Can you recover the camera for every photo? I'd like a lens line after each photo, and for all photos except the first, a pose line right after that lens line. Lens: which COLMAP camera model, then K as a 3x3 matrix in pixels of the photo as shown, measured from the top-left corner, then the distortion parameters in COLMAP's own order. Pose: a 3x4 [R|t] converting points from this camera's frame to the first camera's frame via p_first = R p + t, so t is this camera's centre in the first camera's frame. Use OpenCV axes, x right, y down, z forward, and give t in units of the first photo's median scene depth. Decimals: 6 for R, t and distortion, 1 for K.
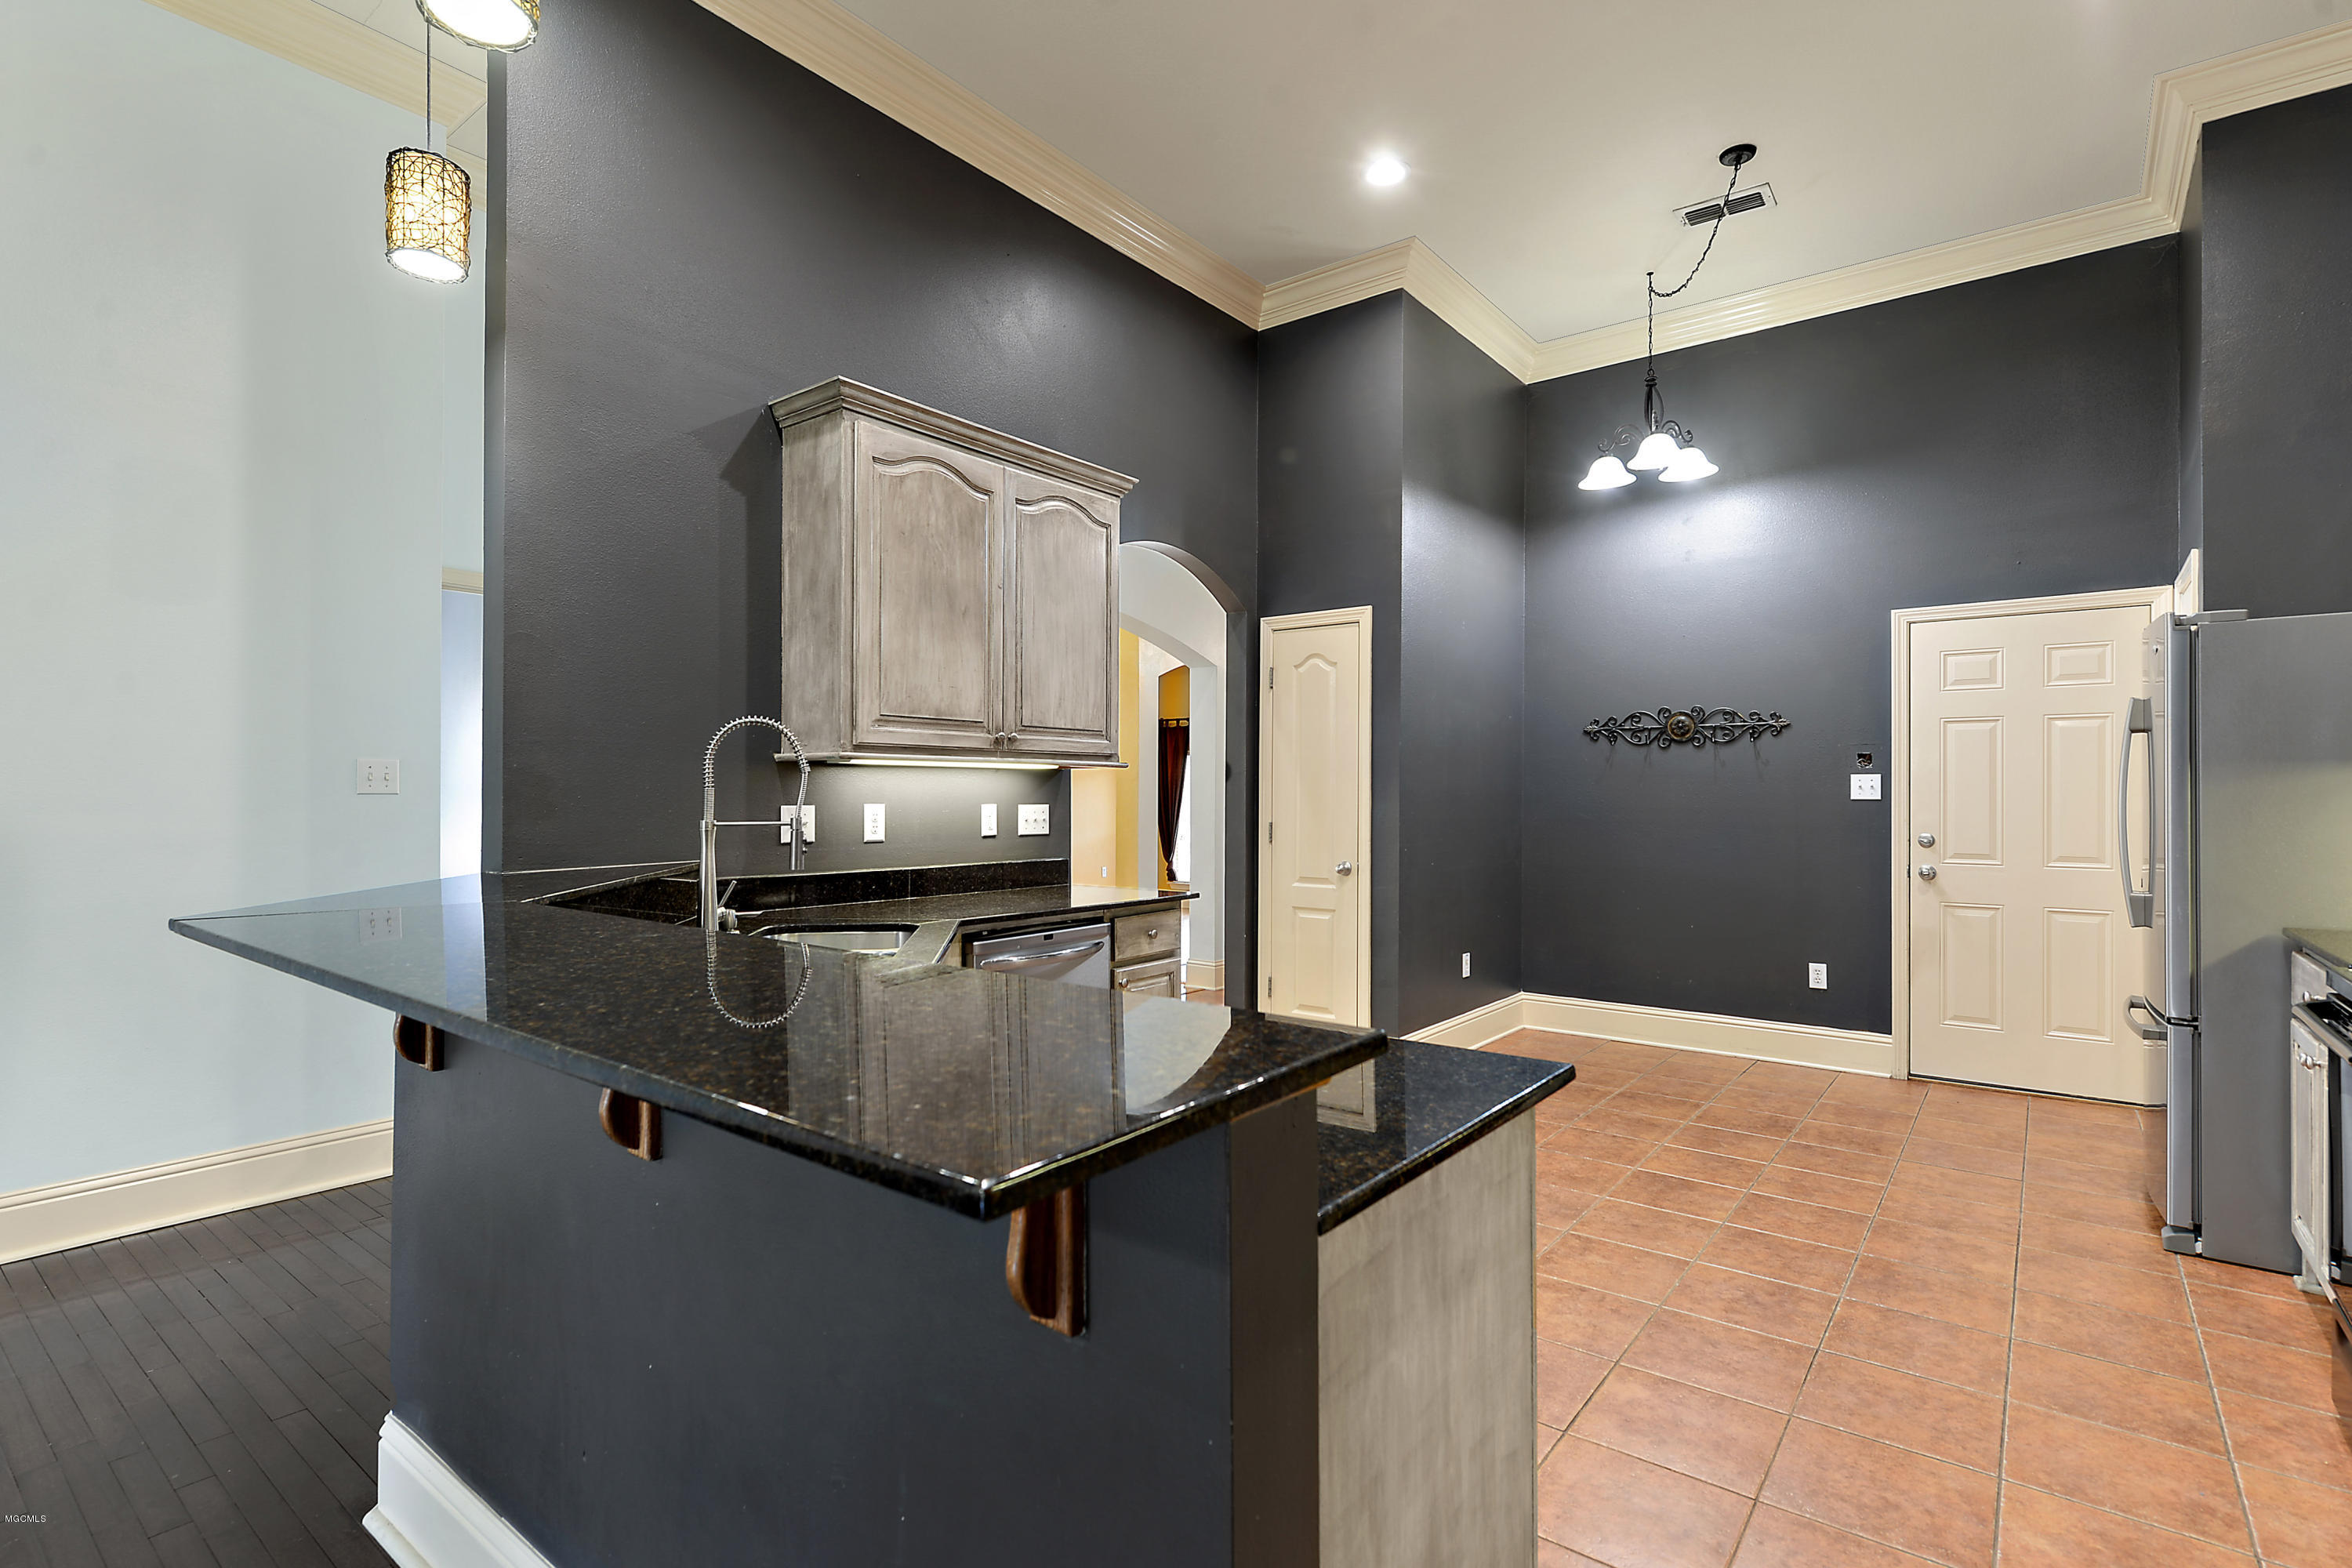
lens RADIAL K [[1103.6, 0, 1176.0], [0, 1103.6, 784.0], [0, 0, 1]] dist [0.003231, 0.000543]
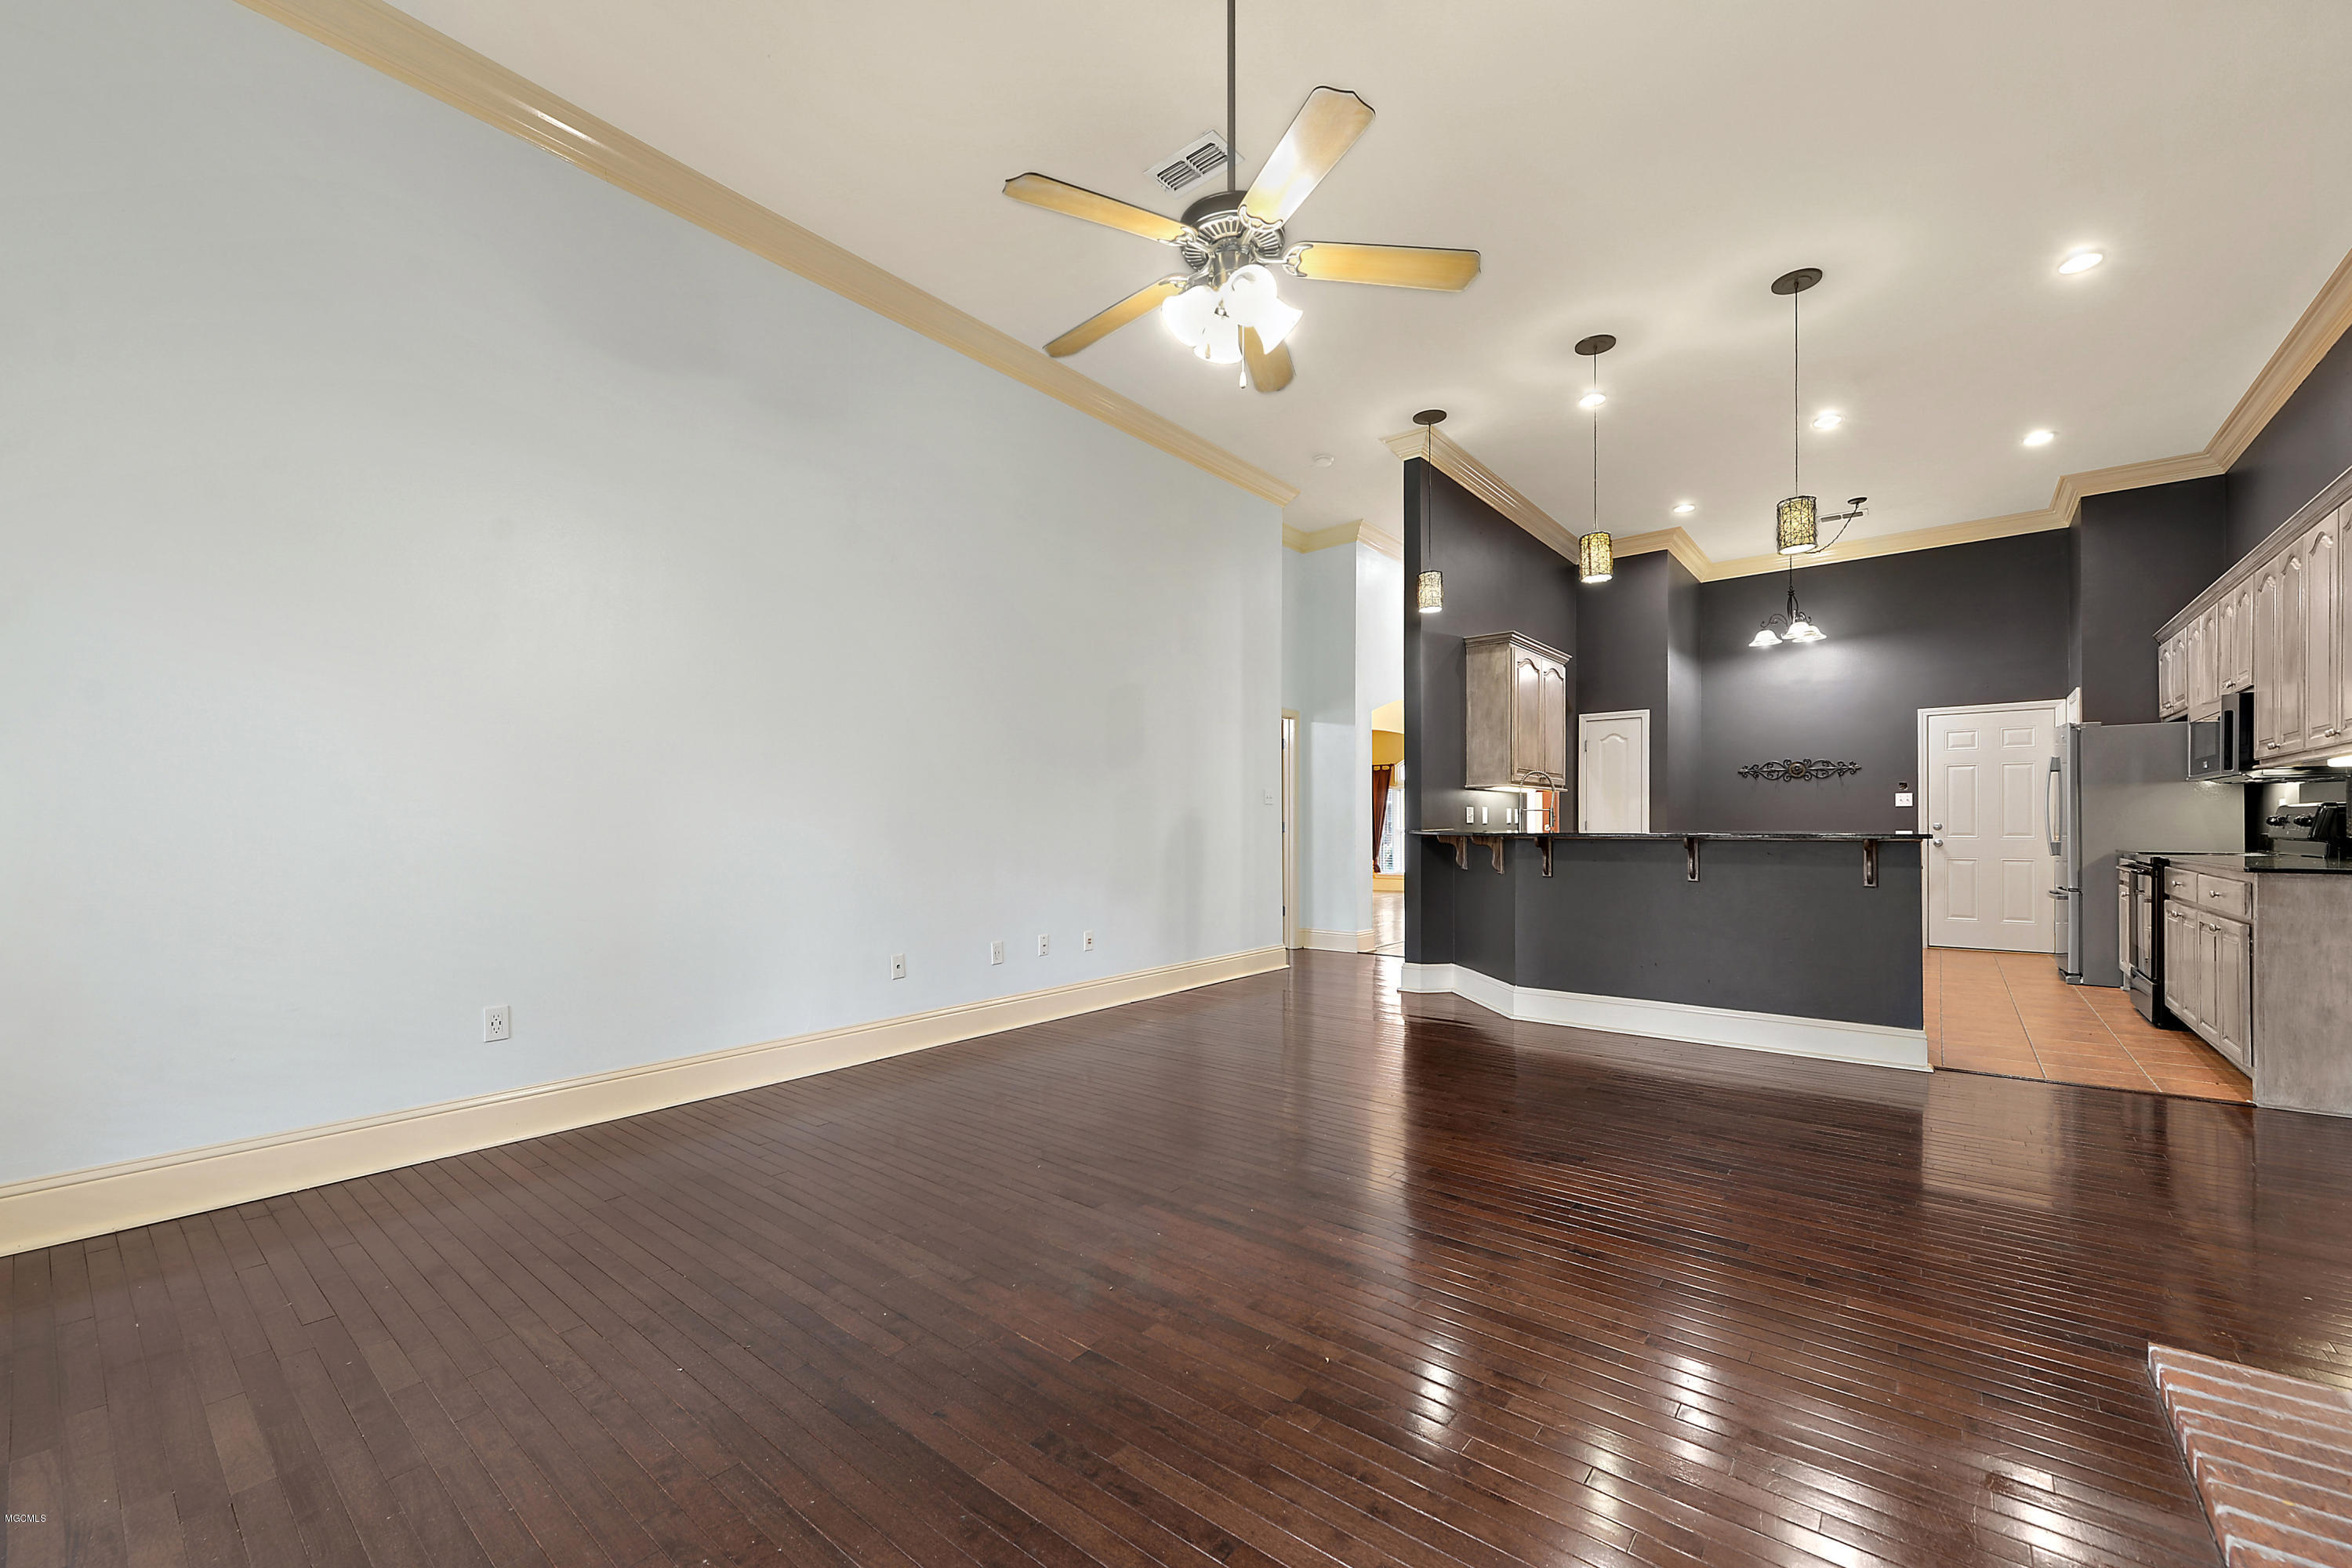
lens RADIAL K [[926.2, 0, 1170.1], [0, 926.2, 821.3], [0, 0, 1]] dist [0.001488, -0.000080]
pose [[0.999684, -0.006807, -0.024214, -0.734412], [0.006917, 0.999966, 0.004468, 0.028356], [0.024182, -0.004634, 0.999697, -0.775385]]
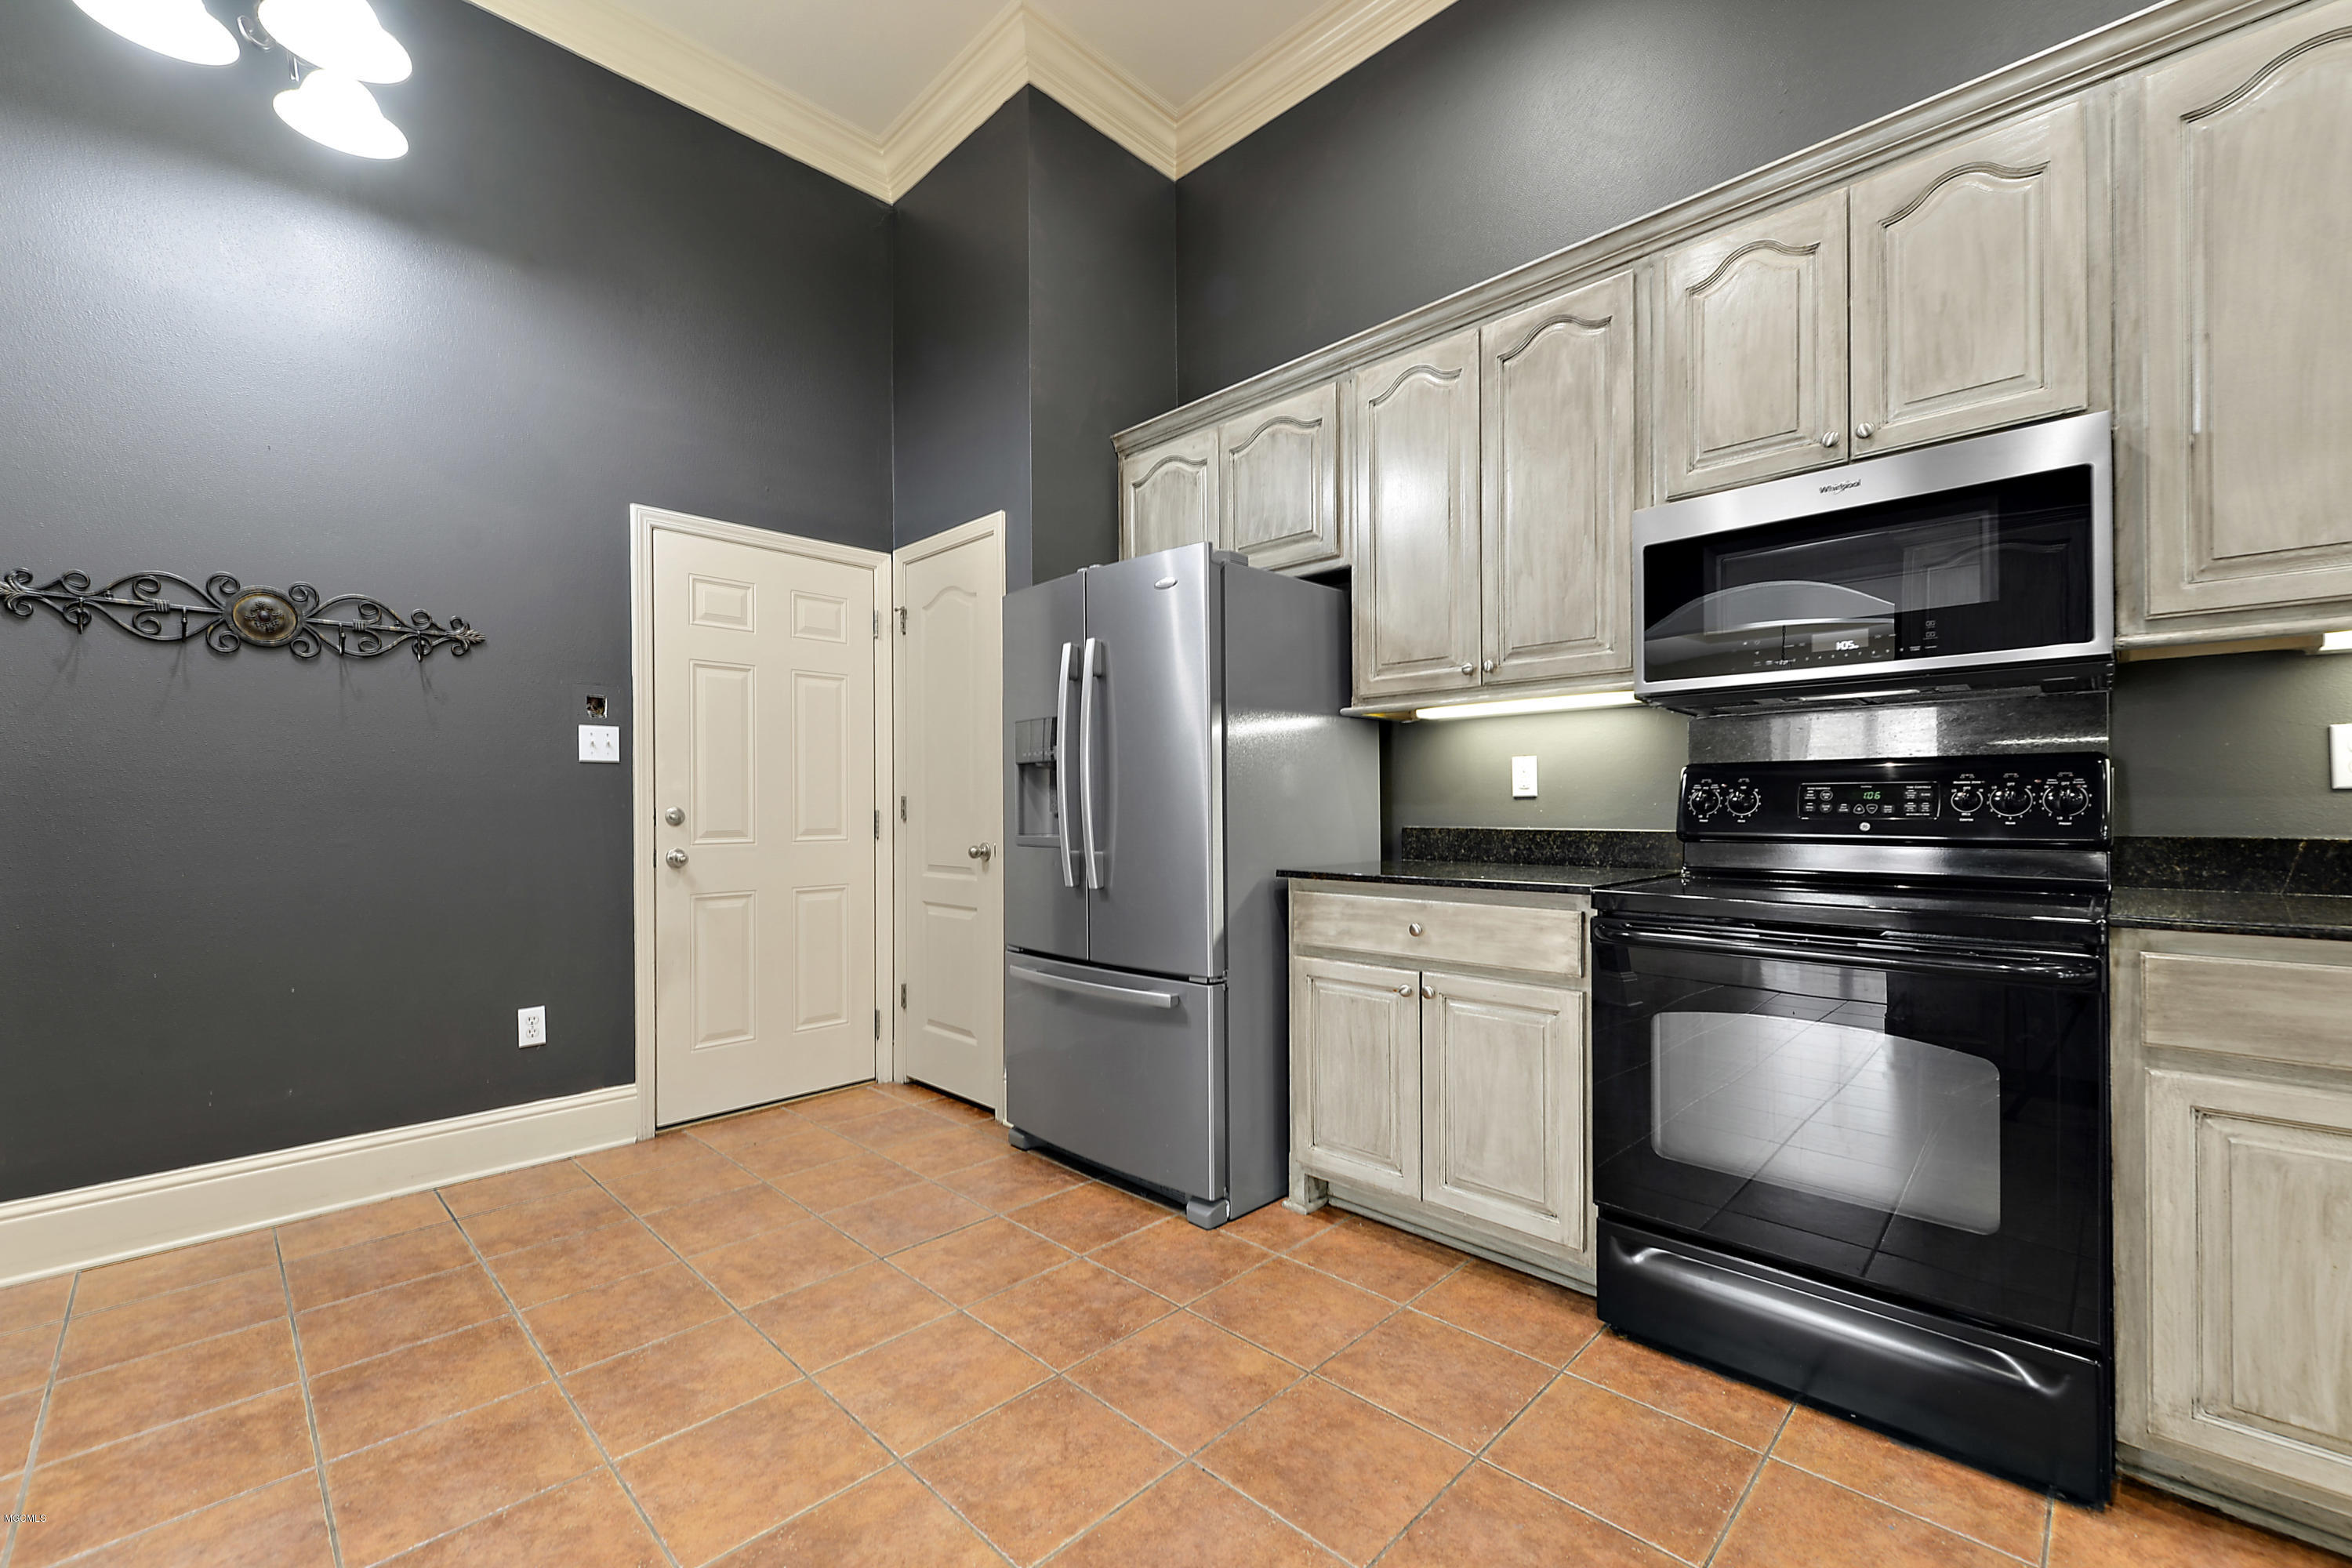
lens RADIAL K [[960.3, 0, 1169.1], [0, 960.3, 810.2], [0, 0, 1]] dist [0.000200, -0.000129]
pose [[0.116958, -0.011221, 0.993073, 0.064610], [-0.006692, 0.999905, 0.012087, 0.041149], [-0.993114, -0.008059, 0.116872, 0.659332]]
